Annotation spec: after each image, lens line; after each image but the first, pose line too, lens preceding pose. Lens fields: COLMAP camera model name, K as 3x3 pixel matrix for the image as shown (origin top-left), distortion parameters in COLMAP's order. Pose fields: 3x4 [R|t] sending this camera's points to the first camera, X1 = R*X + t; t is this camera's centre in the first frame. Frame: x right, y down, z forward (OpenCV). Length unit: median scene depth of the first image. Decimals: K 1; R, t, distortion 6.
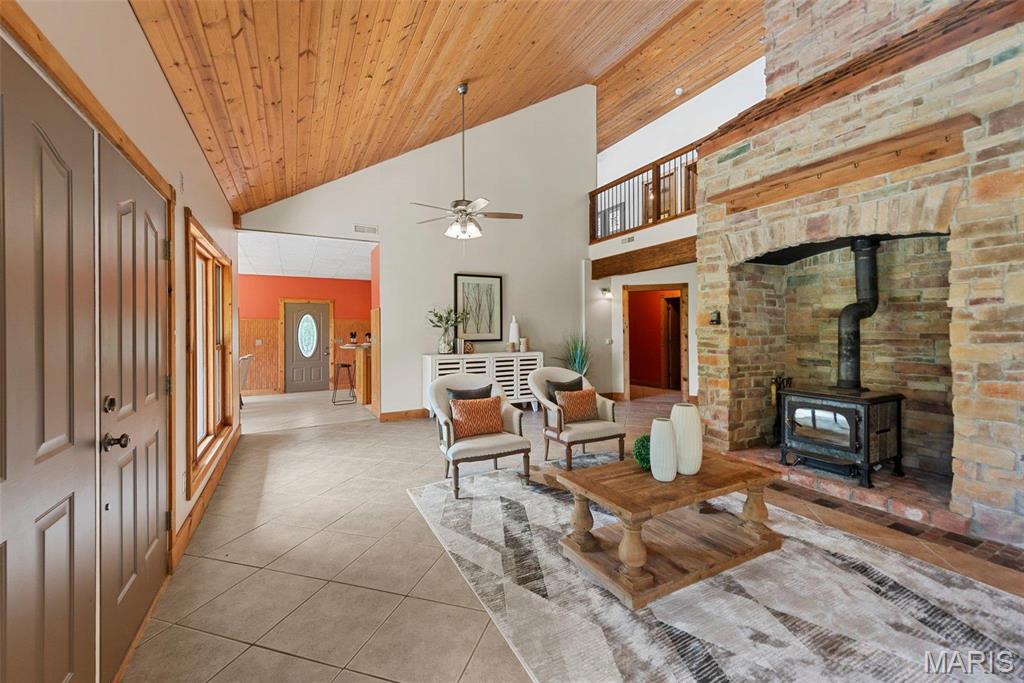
lens RADIAL K [[407.8, 0, 507.1], [0, 407.8, 331.4], [0, 0, 1]] dist [0.016276, -0.003422]
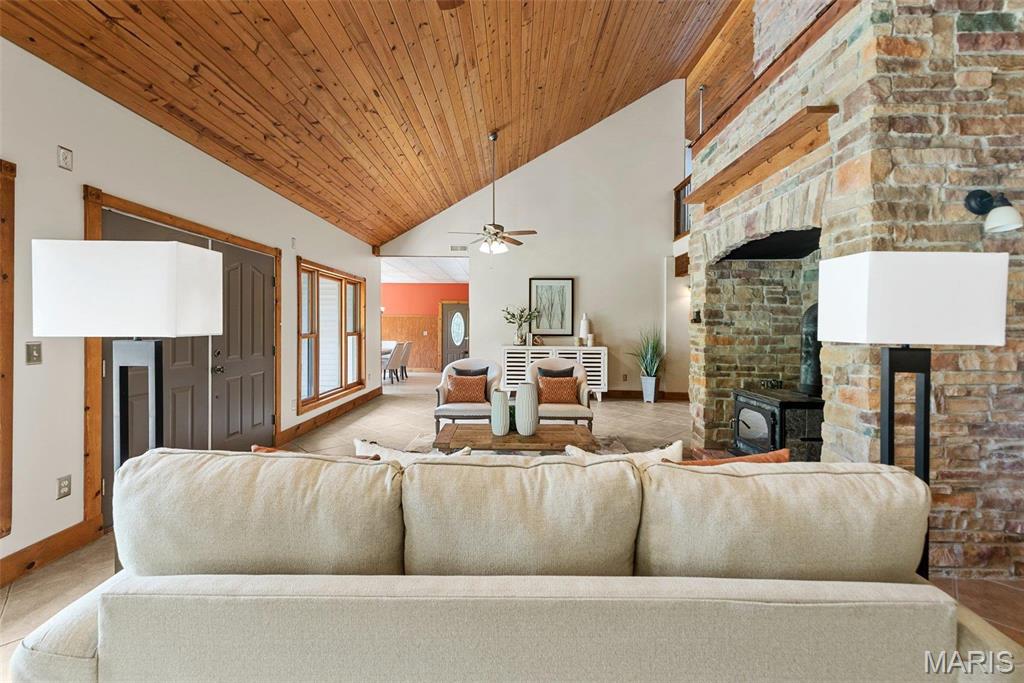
lens RADIAL K [[407.8, 0, 518.1], [0, 407.8, 331.5], [0, 0, 1]] dist [0.016276, -0.003422]
pose [[0.885466, 0.020287, -0.464260, 0.566482], [-0.016342, 0.999788, 0.012520, -0.001029], [0.464416, -0.003499, 0.885610, -0.098475]]
